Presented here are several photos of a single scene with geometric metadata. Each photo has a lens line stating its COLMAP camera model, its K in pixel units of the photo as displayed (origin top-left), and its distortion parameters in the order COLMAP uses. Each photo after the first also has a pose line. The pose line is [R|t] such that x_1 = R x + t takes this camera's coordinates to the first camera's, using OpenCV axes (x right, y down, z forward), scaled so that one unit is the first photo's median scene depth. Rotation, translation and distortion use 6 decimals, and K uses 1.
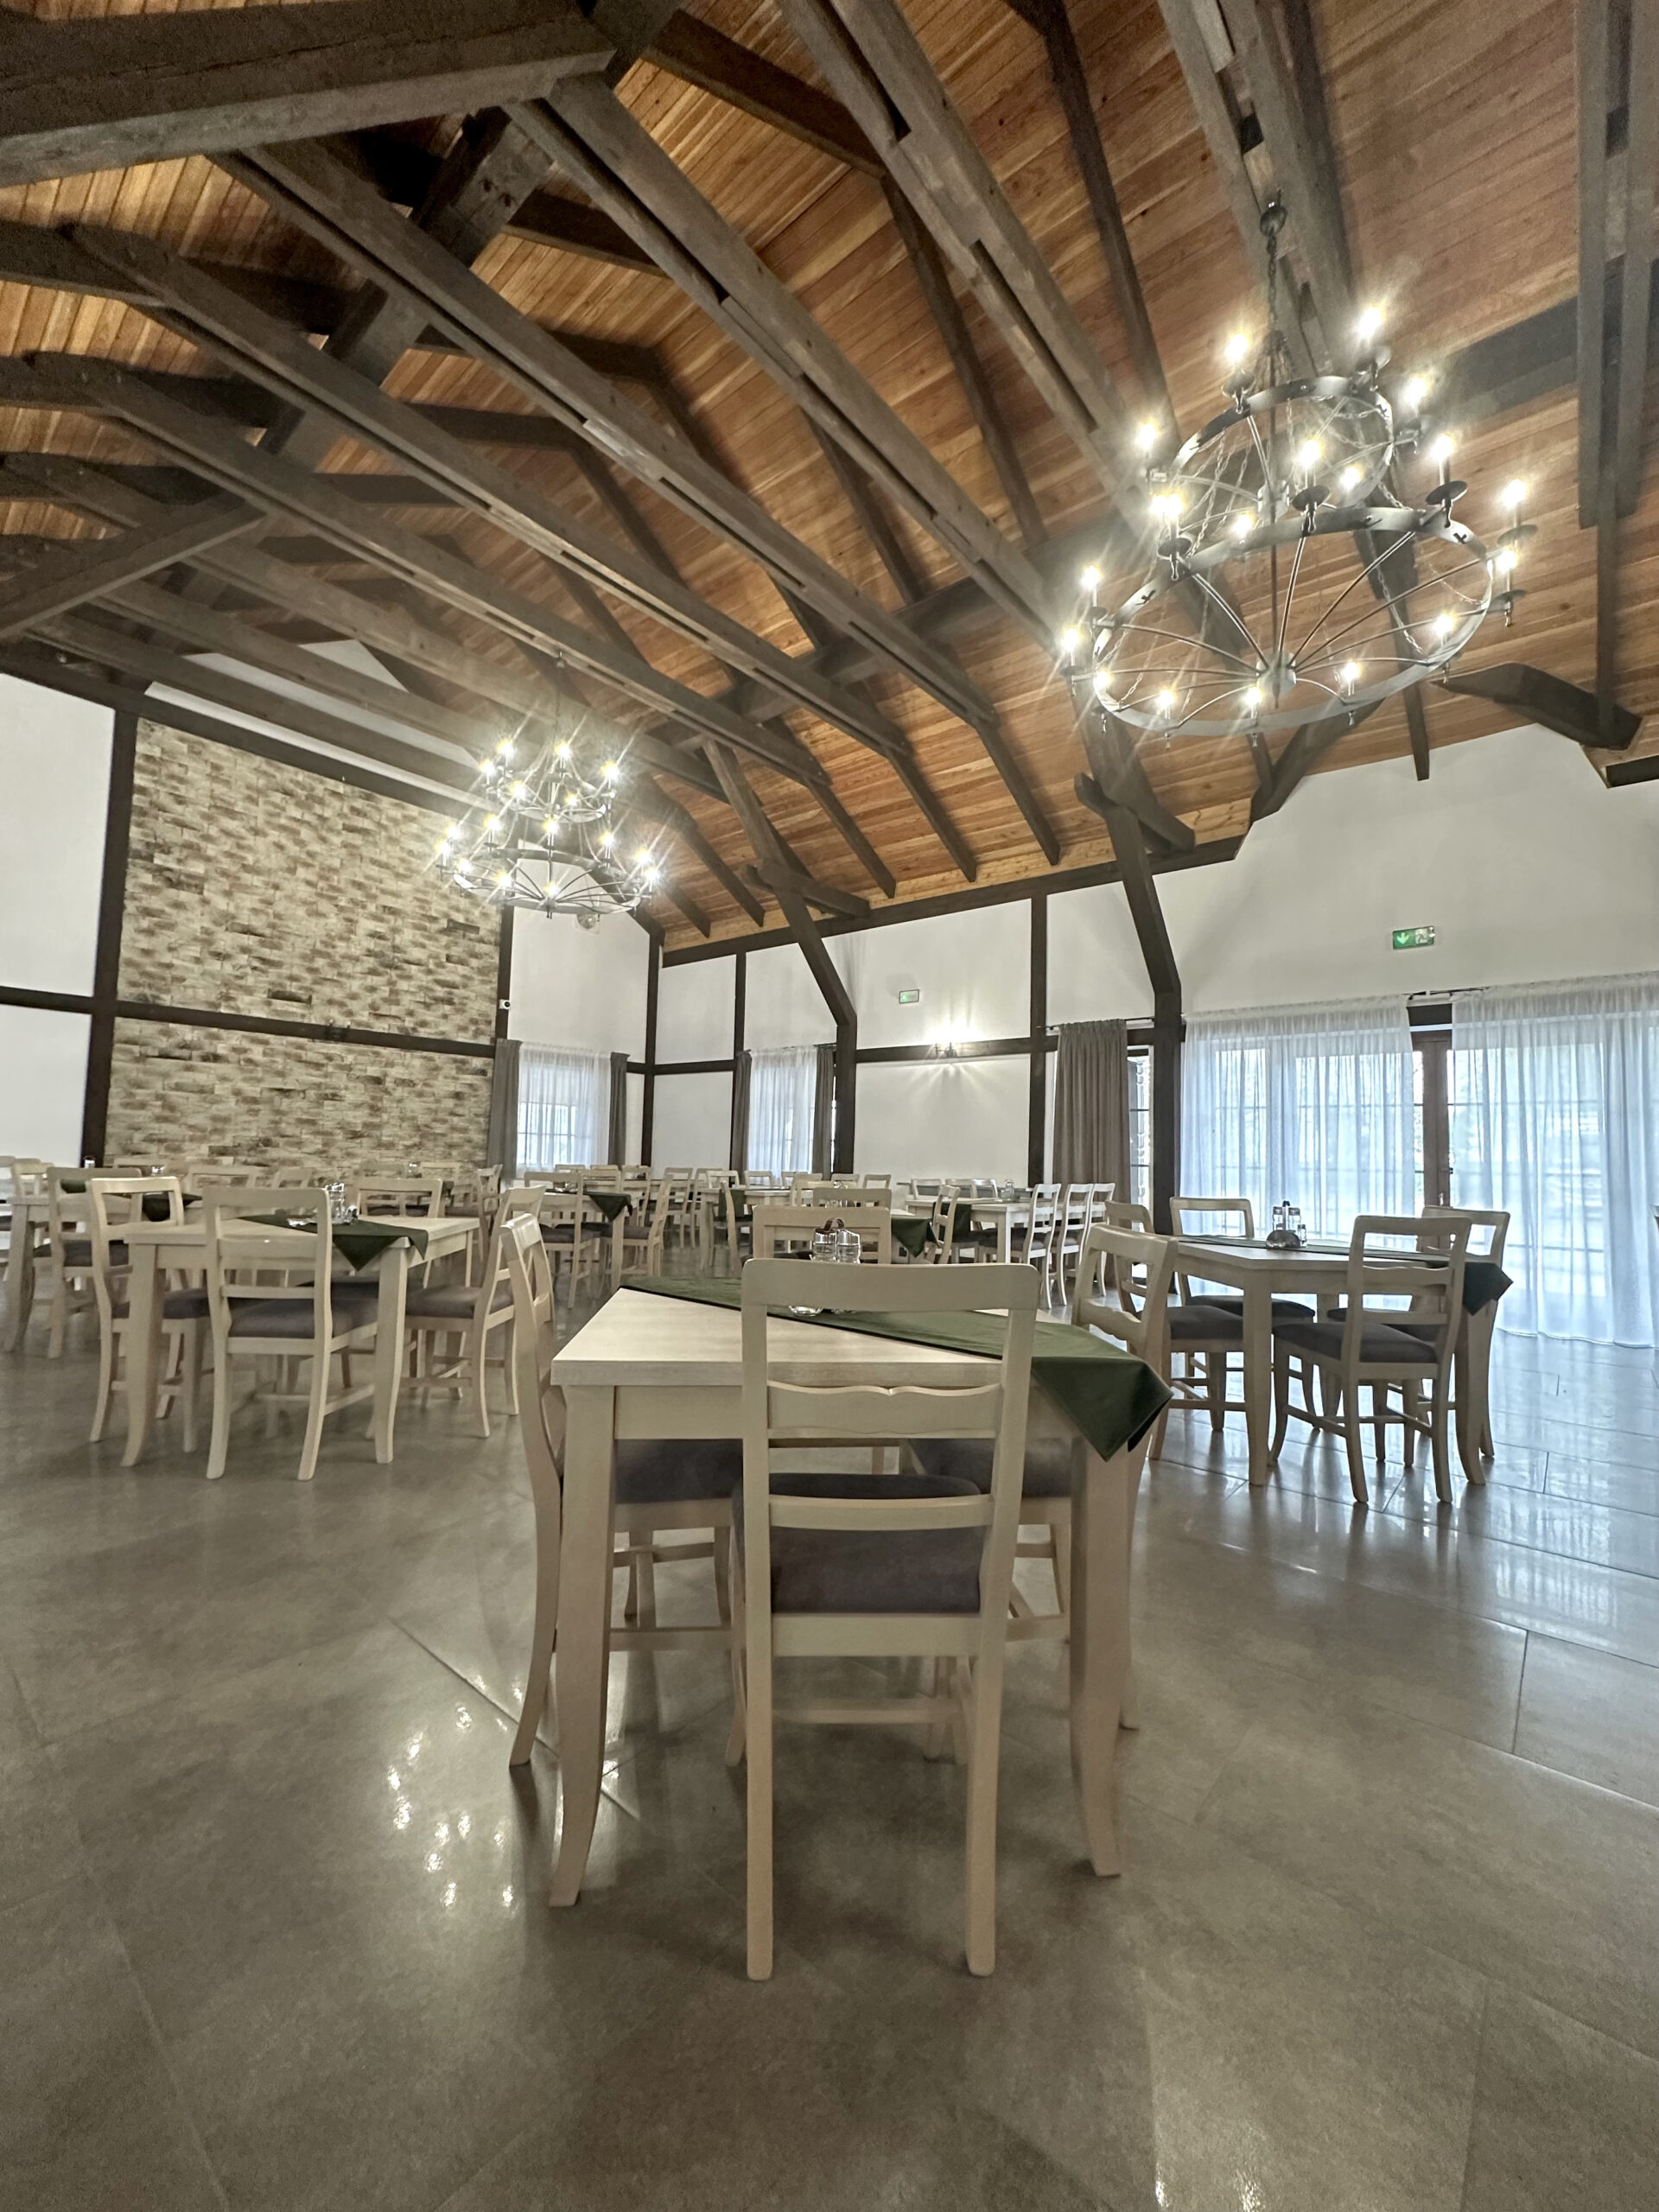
lens RADIAL K [[880.4, 0, 829.6], [0, 880.4, 1104.4], [0, 0, 1]] dist [-0.000394, 0.000199]
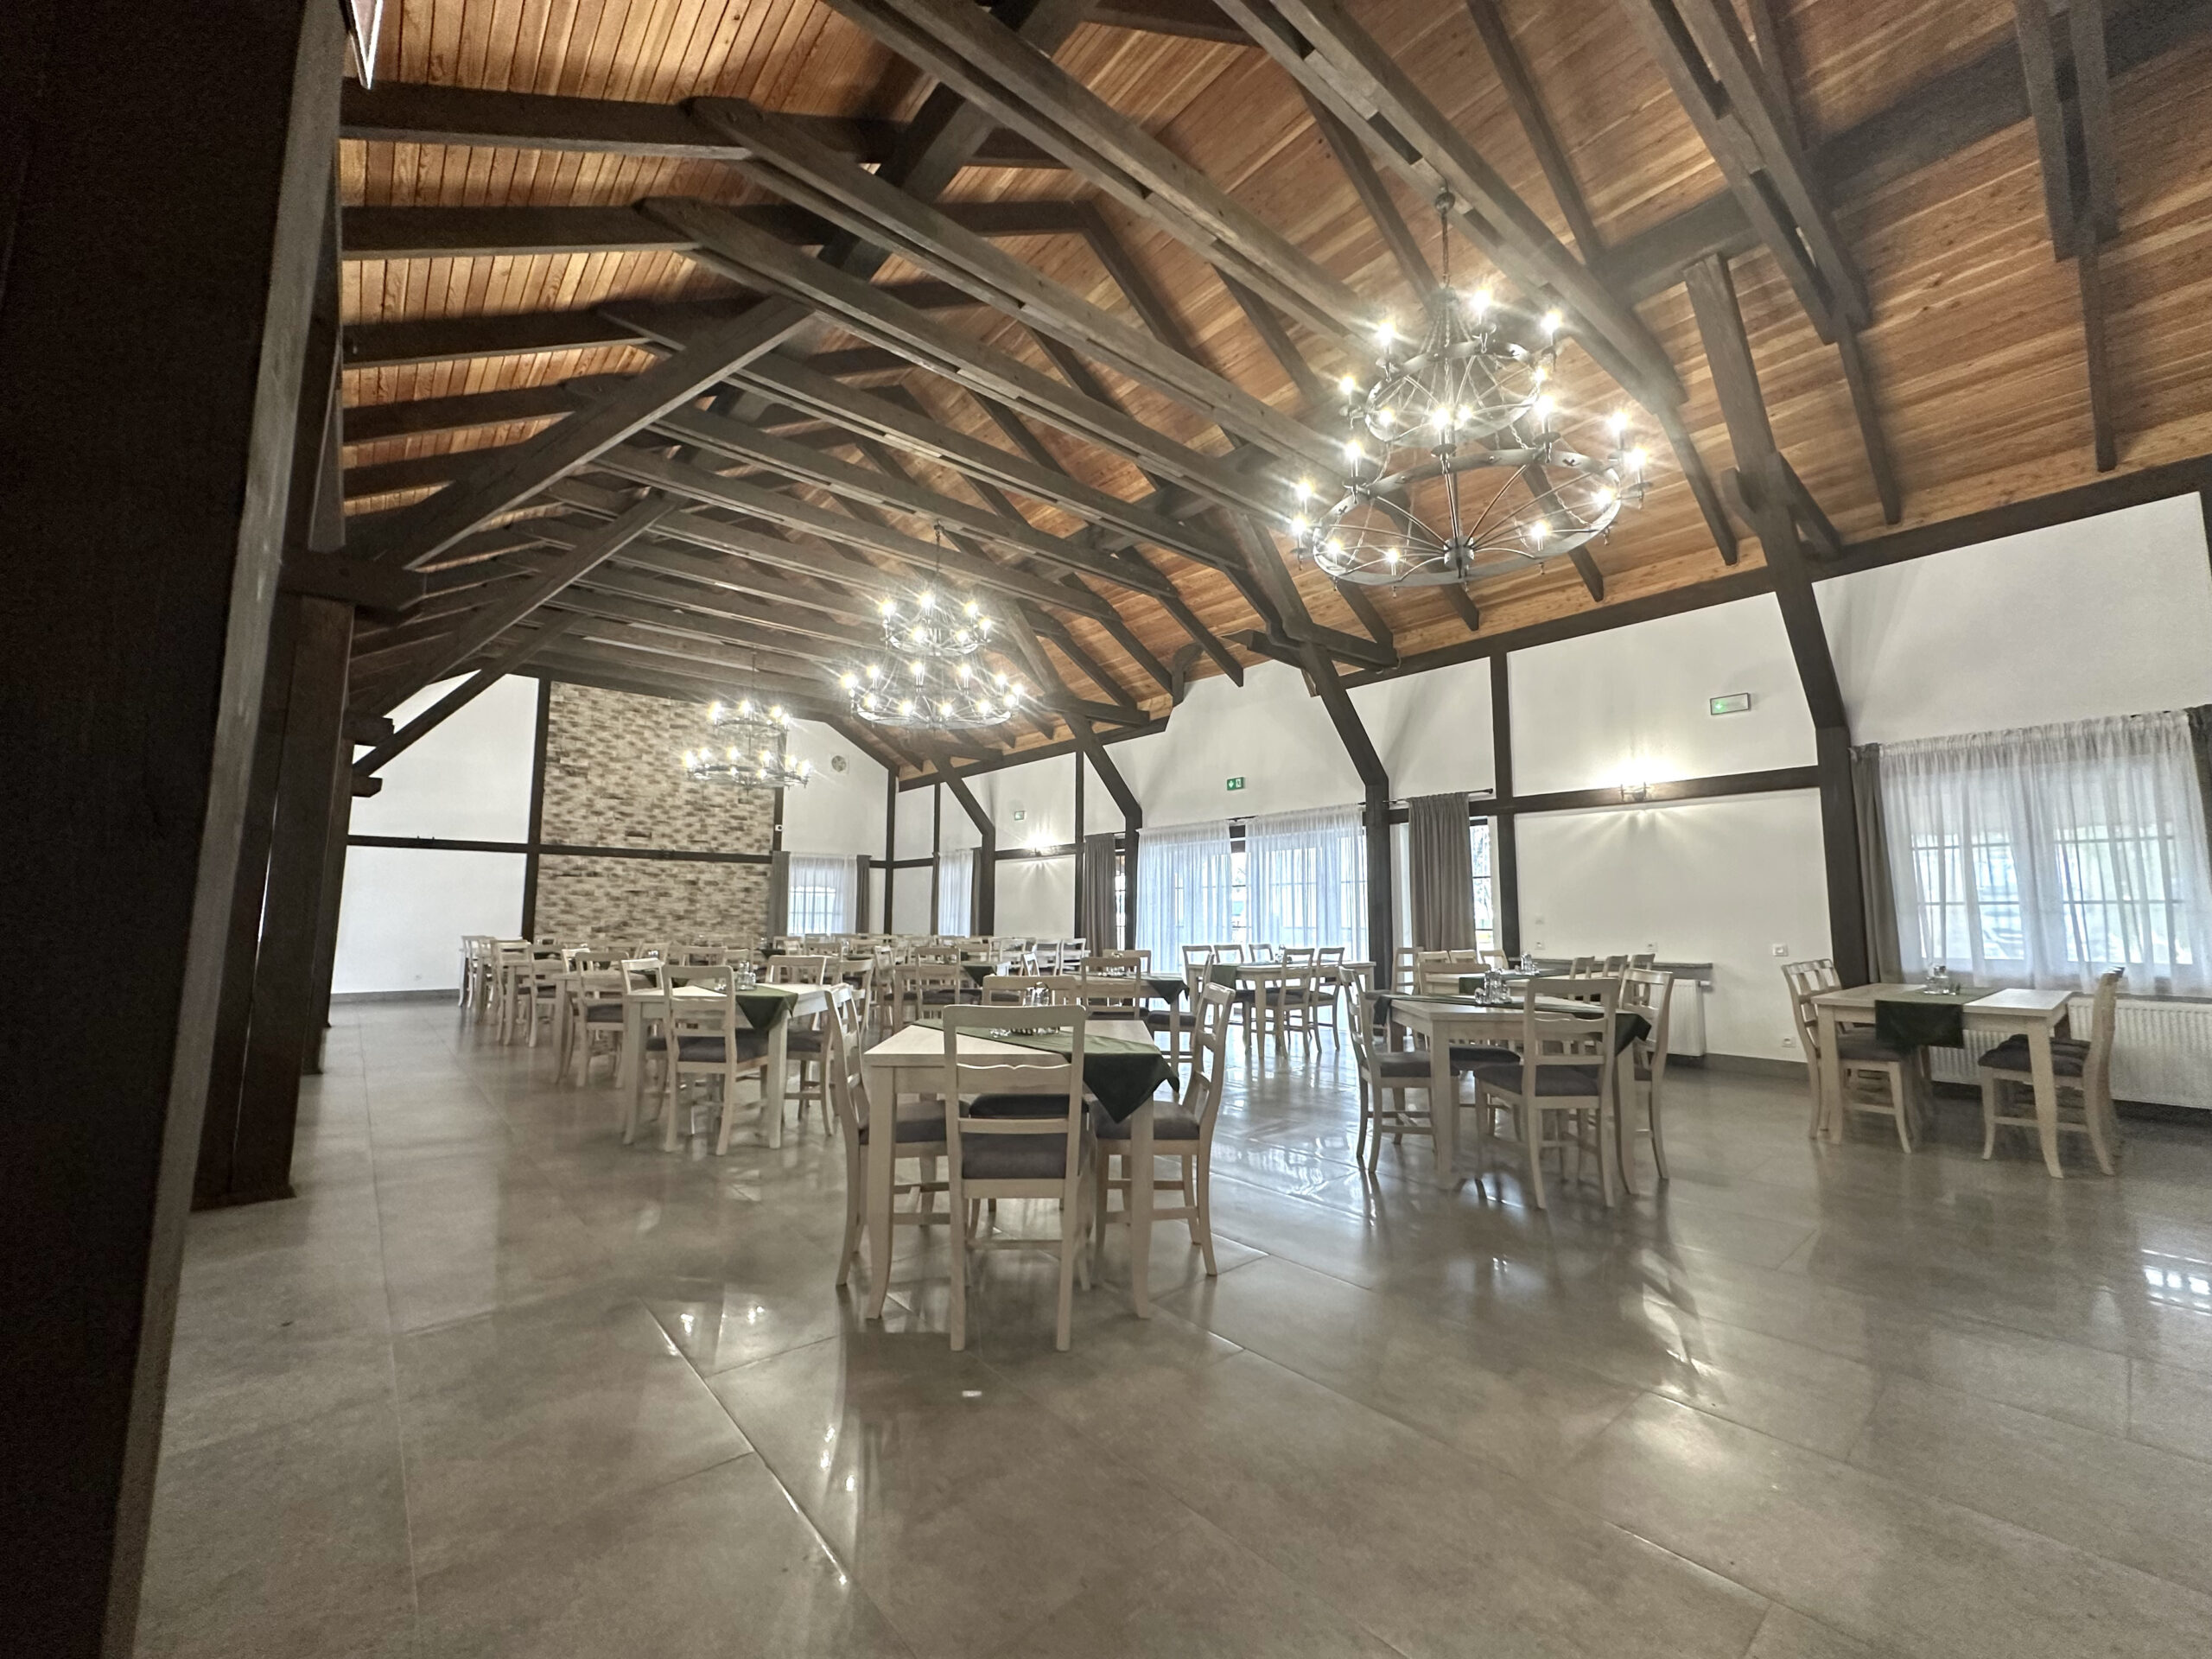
lens RADIAL K [[880.4, 0, 1101.9], [0, 880.4, 828.9], [0, 0, 1]] dist [-0.000394, 0.000199]
pose [[0.987277, -0.039820, -0.153942, 0.494166], [0.032868, 0.998333, -0.047443, -0.026463], [0.155575, 0.041779, 0.986940, -0.486023]]
